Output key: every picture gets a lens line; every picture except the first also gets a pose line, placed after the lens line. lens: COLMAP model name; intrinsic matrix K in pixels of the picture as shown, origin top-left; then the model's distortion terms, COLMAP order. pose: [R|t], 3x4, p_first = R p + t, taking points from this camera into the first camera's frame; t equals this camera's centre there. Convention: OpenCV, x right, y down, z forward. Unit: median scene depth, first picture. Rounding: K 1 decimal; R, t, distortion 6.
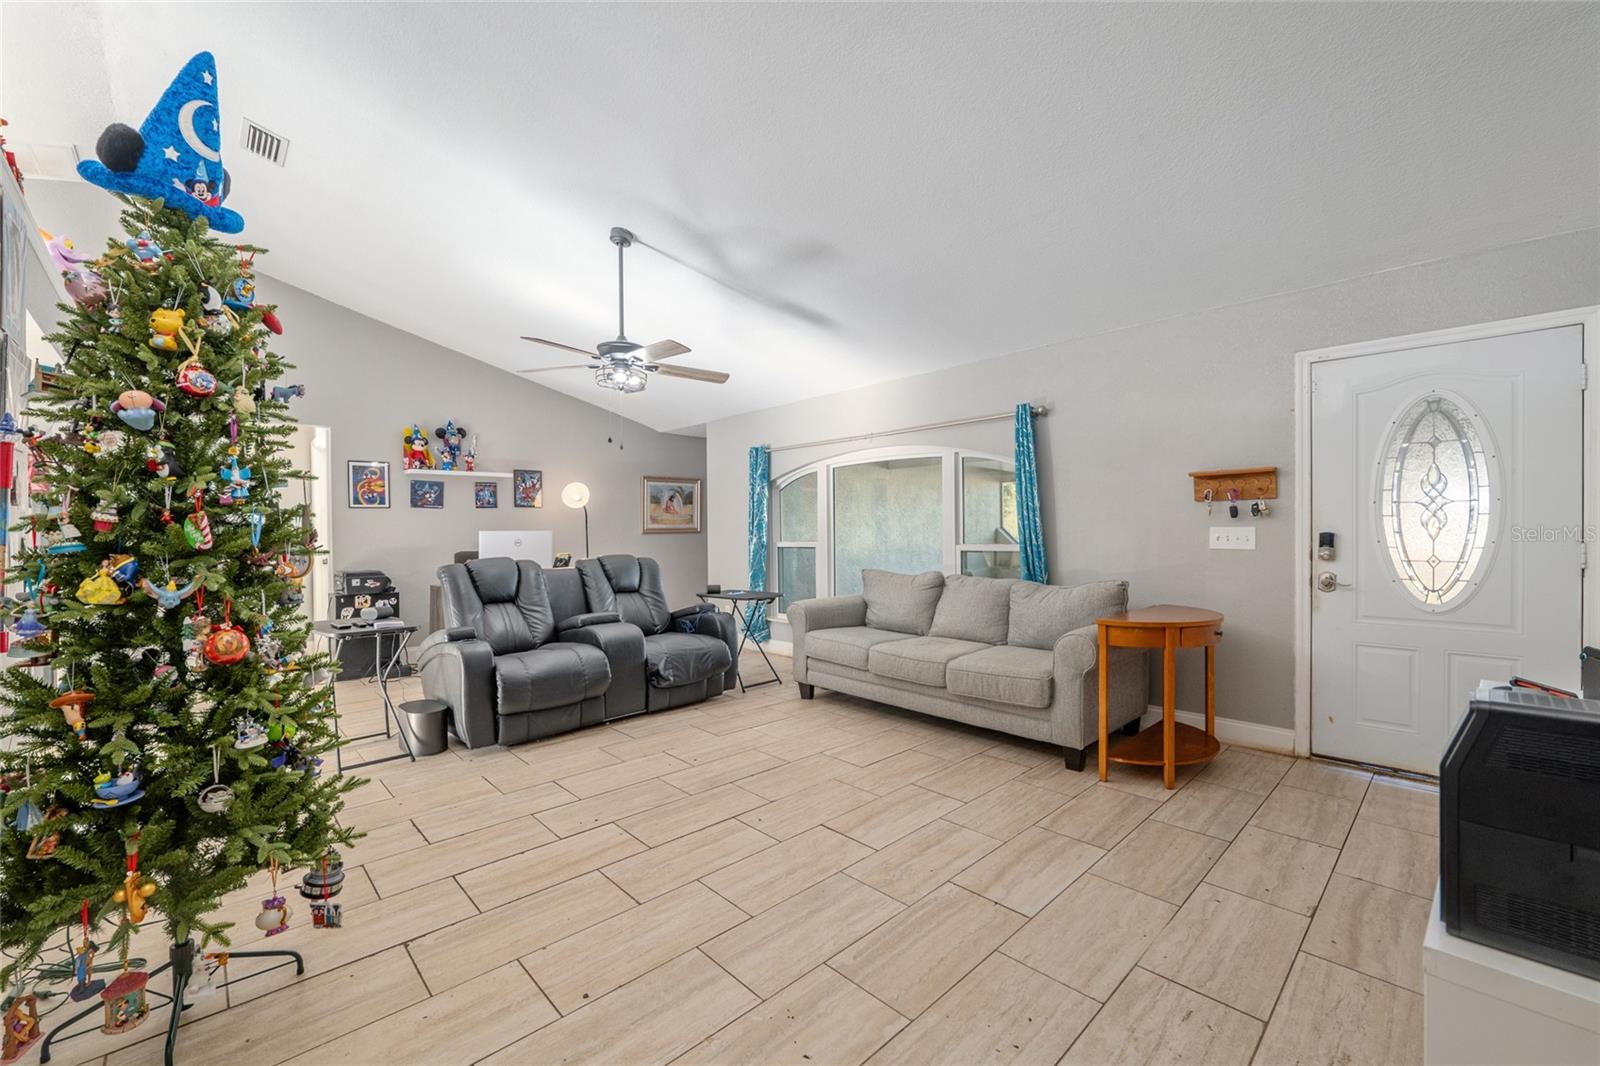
lens RADIAL K [[650.5, 0, 800.0], [0, 650.5, 533.0], [0, 0, 1]] dist [-0.012060, 0.000130]
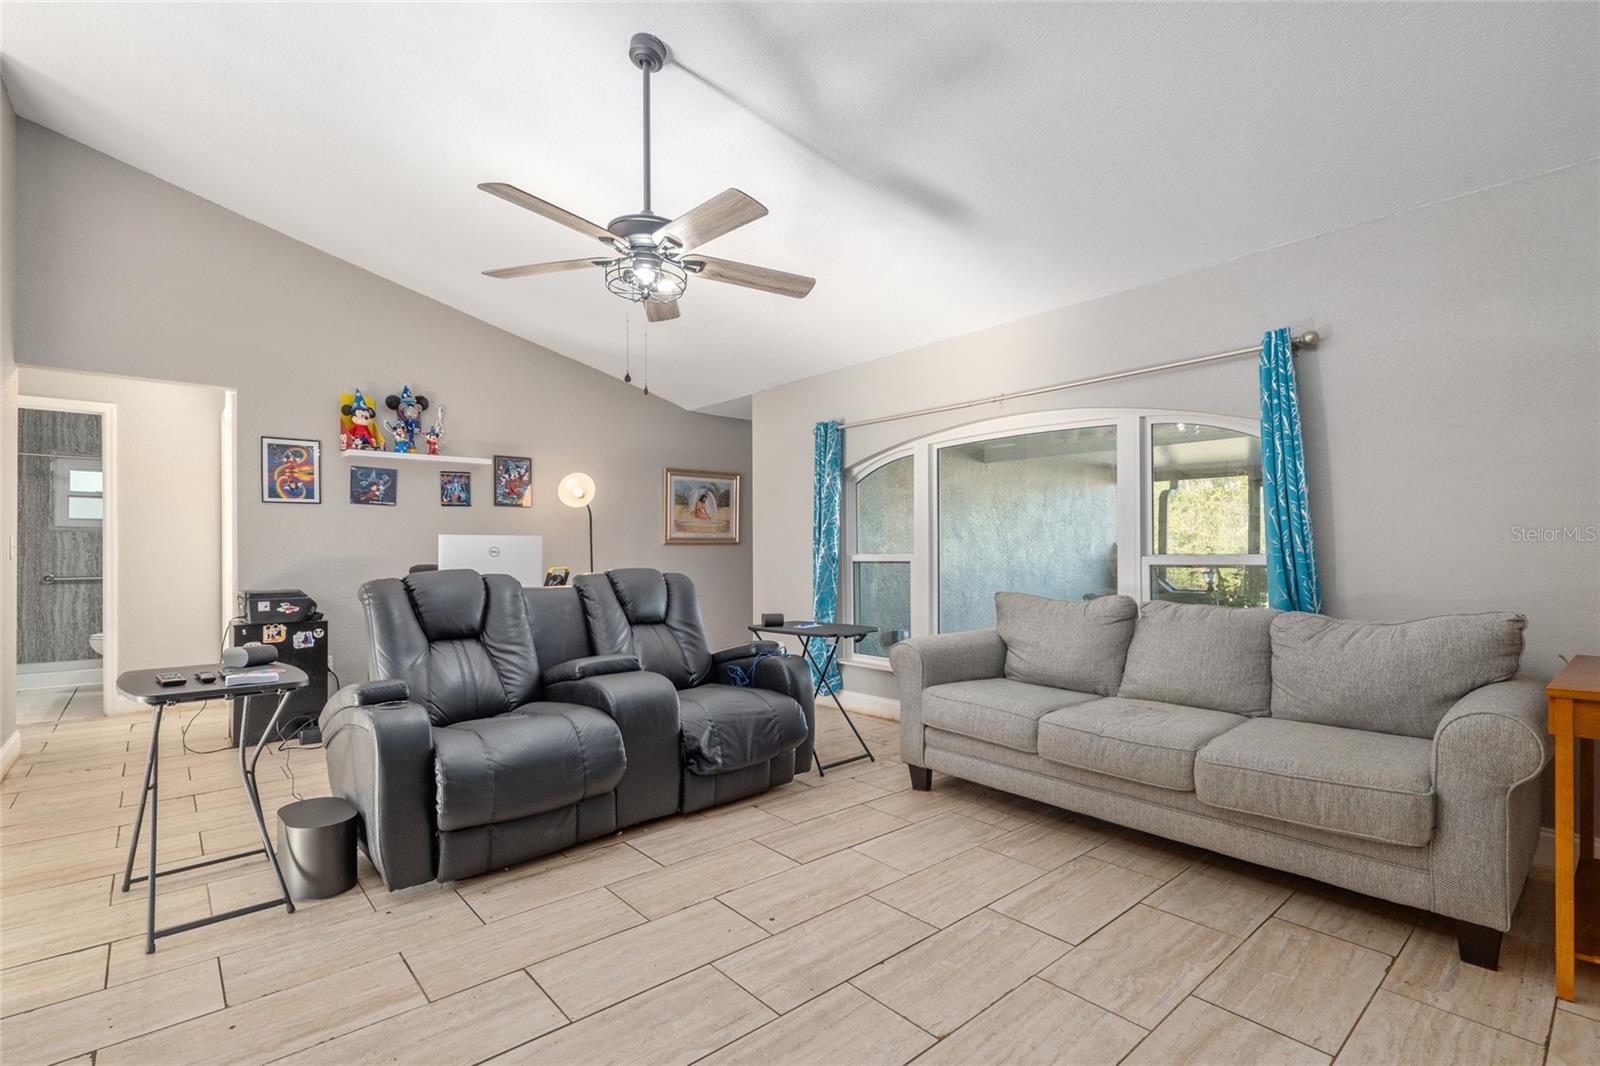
lens RADIAL K [[737.0, 0, 802.3], [0, 737.0, 544.9], [0, 0, 1]] dist [0.001784, 0.000035]
pose [[0.999200, 0.004241, -0.039775, -0.081274], [-0.004764, 0.999903, -0.013062, 0.019863], [0.039716, 0.013242, 0.999123, 0.255238]]
